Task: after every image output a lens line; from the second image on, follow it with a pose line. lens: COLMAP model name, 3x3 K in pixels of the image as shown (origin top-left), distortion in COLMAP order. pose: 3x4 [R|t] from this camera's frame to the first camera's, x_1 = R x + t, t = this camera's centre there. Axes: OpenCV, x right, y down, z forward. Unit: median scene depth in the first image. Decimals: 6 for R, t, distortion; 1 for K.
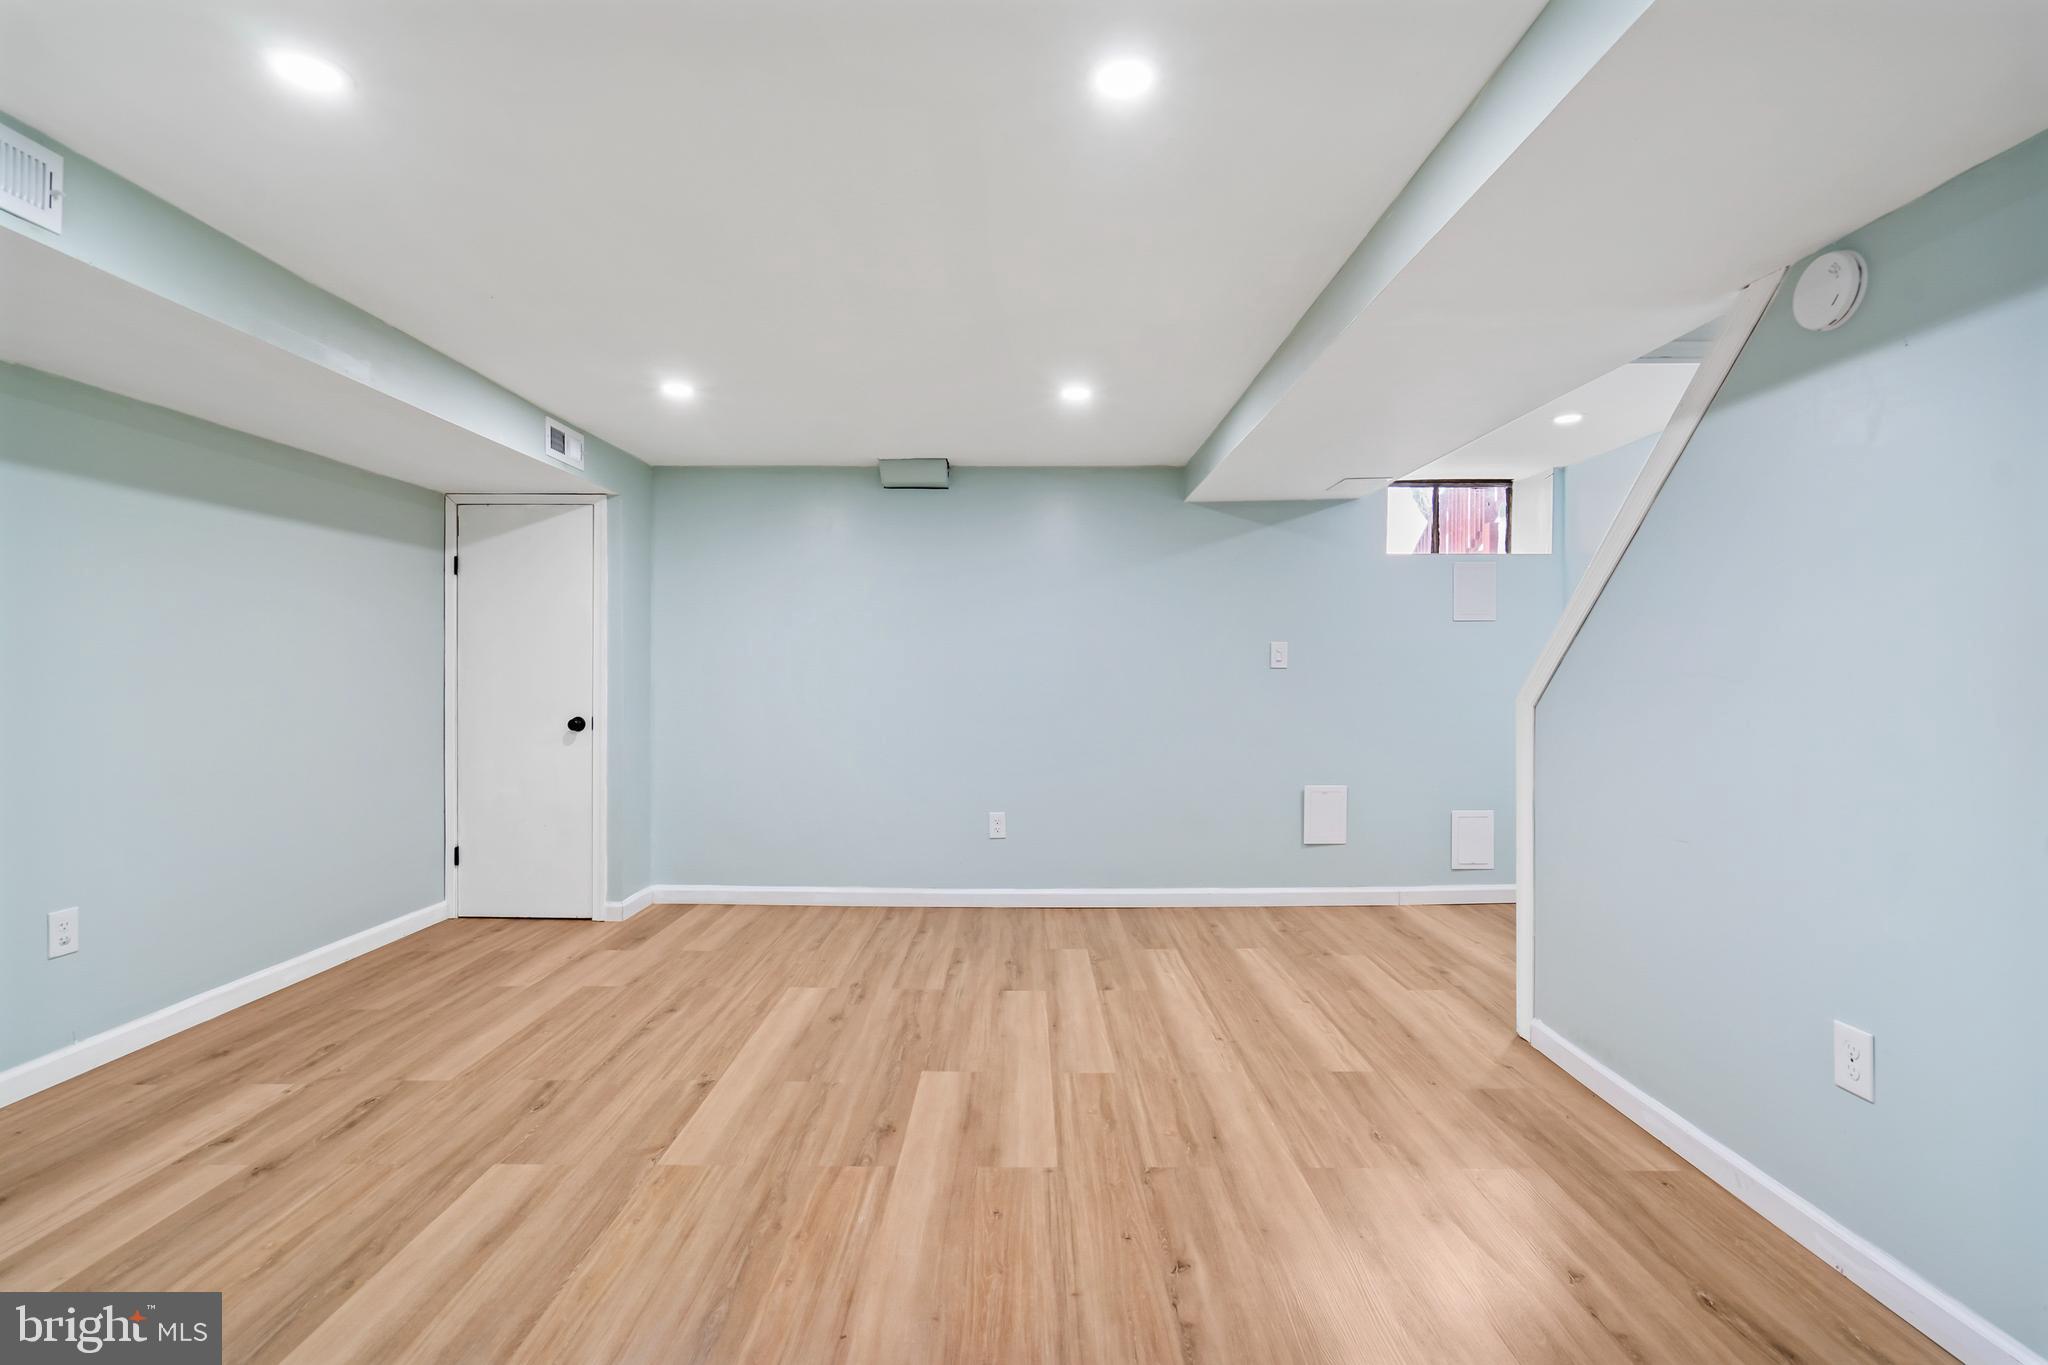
lens RADIAL K [[932.4, 0, 1009.6], [0, 932.4, 679.2], [0, 0, 1]] dist [-0.000211, 0.001186]
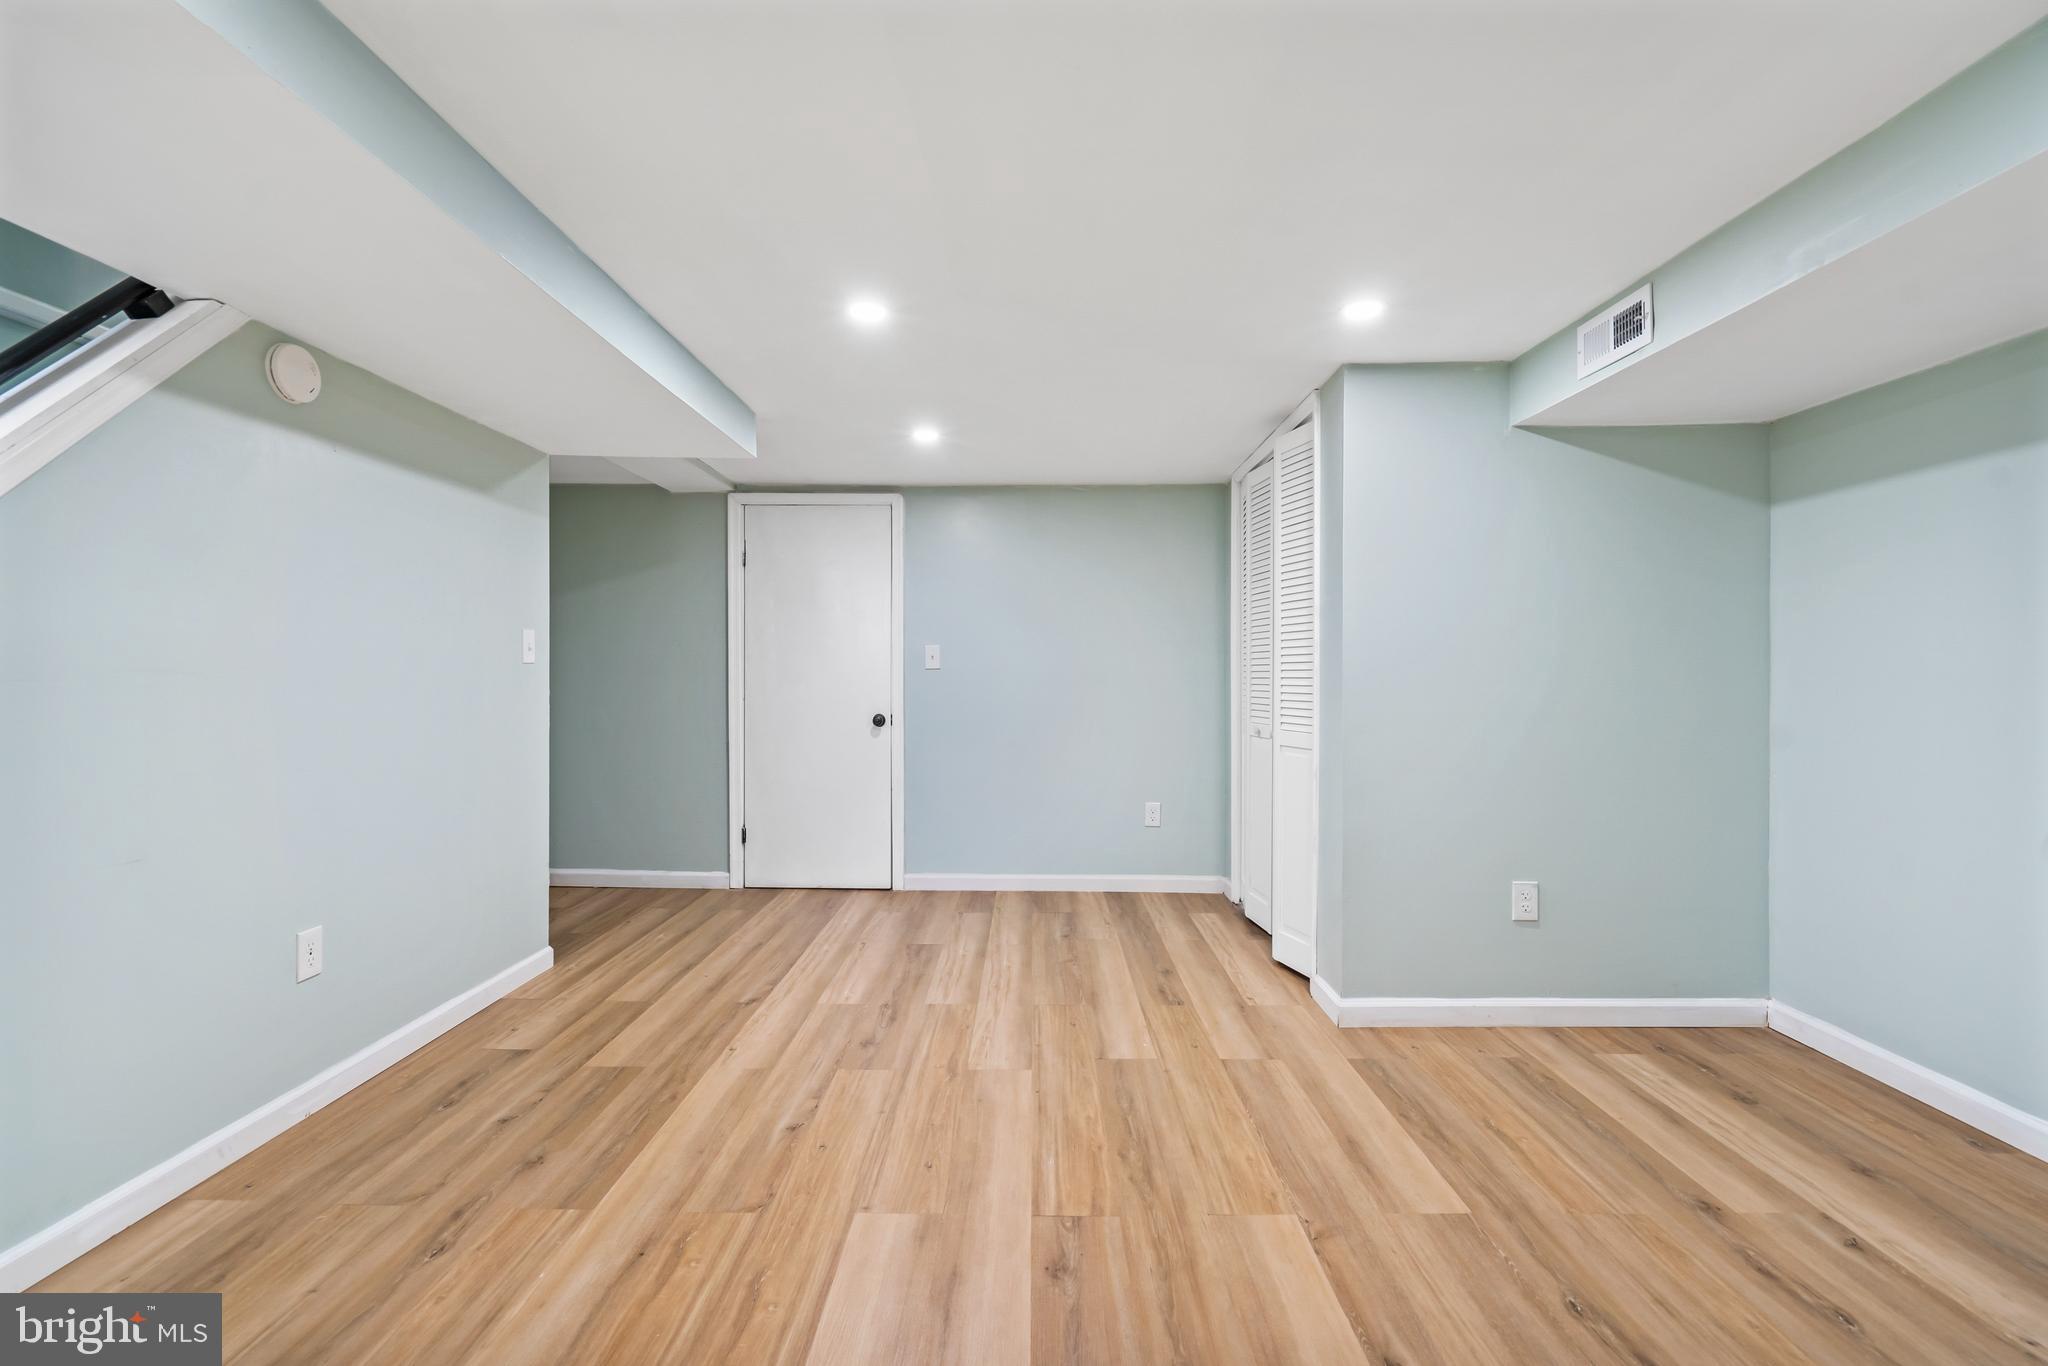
lens RADIAL K [[932.4, 0, 1009.6], [0, 932.4, 679.7], [0, 0, 1]] dist [-0.000211, 0.001186]
pose [[-0.999926, -0.004785, 0.011222, -0.110236], [-0.004673, 0.999940, 0.009953, -0.008609], [-0.011269, 0.009900, -0.999887, 1.957098]]
